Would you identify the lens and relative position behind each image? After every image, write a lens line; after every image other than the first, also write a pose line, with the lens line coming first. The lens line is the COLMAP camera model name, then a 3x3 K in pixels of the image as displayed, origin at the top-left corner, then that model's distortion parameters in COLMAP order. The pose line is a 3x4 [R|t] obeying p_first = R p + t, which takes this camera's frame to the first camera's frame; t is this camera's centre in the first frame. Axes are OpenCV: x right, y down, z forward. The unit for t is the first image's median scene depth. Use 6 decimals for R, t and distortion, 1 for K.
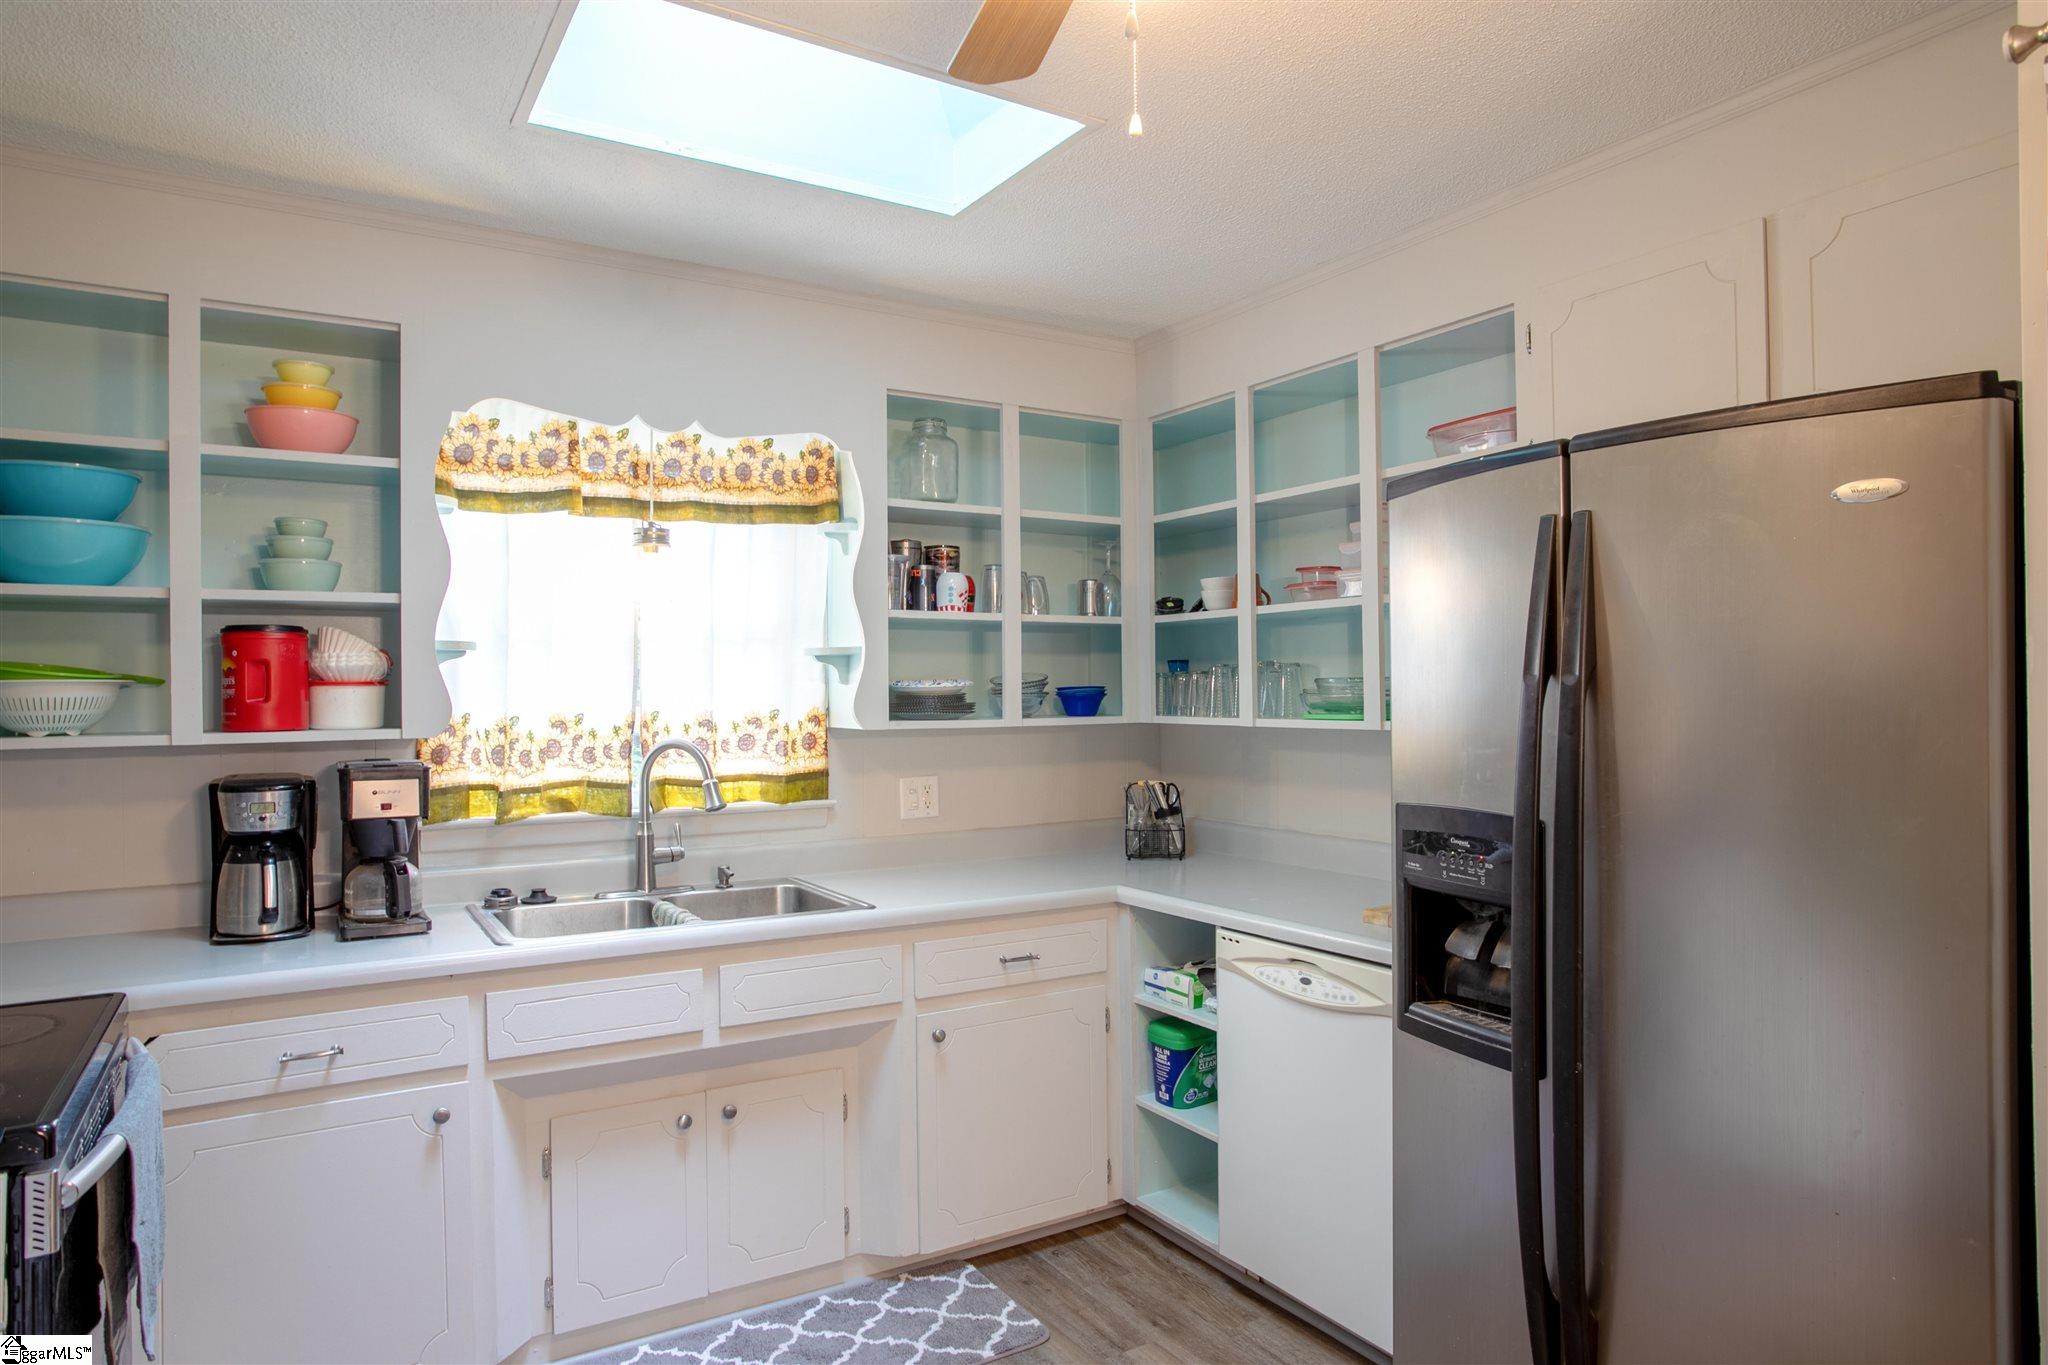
lens RADIAL K [[1224.2, 0, 1030.6], [0, 1224.2, 686.5], [0, 0, 1]] dist [-0.079066, 0.079092]
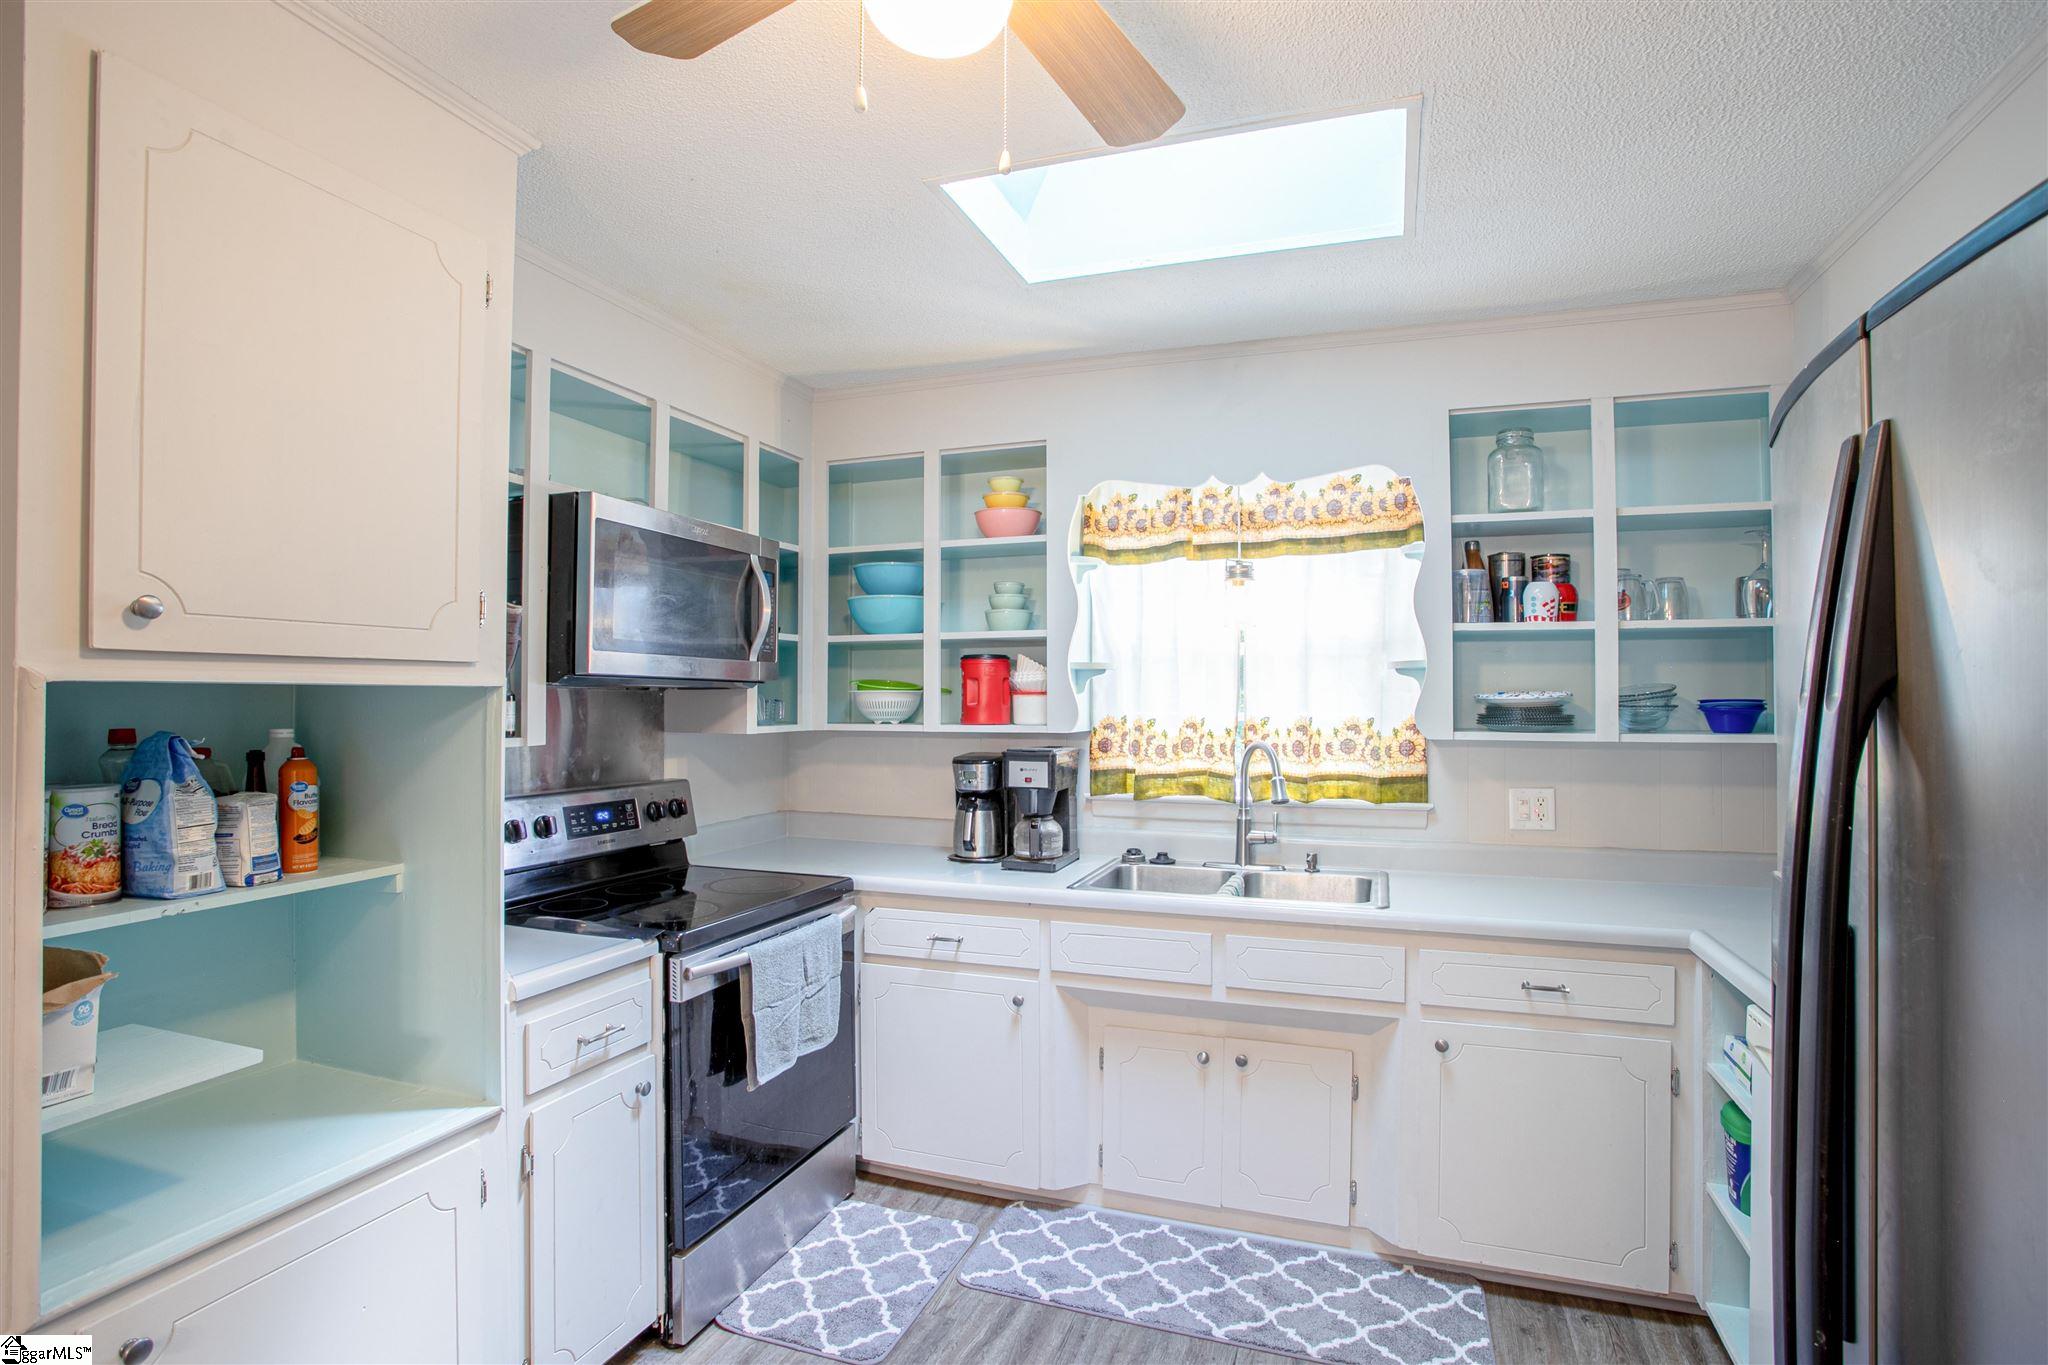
lens RADIAL K [[999.1, 0, 1030.2], [0, 999.1, 689.9], [0, 0, 1]] dist [-0.076428, 0.038199]
pose [[0.630934, 0.002842, -0.775832, 0.326558], [-0.003709, 0.999993, 0.000647, -0.006584], [0.775828, 0.002469, 0.630940, 0.214942]]
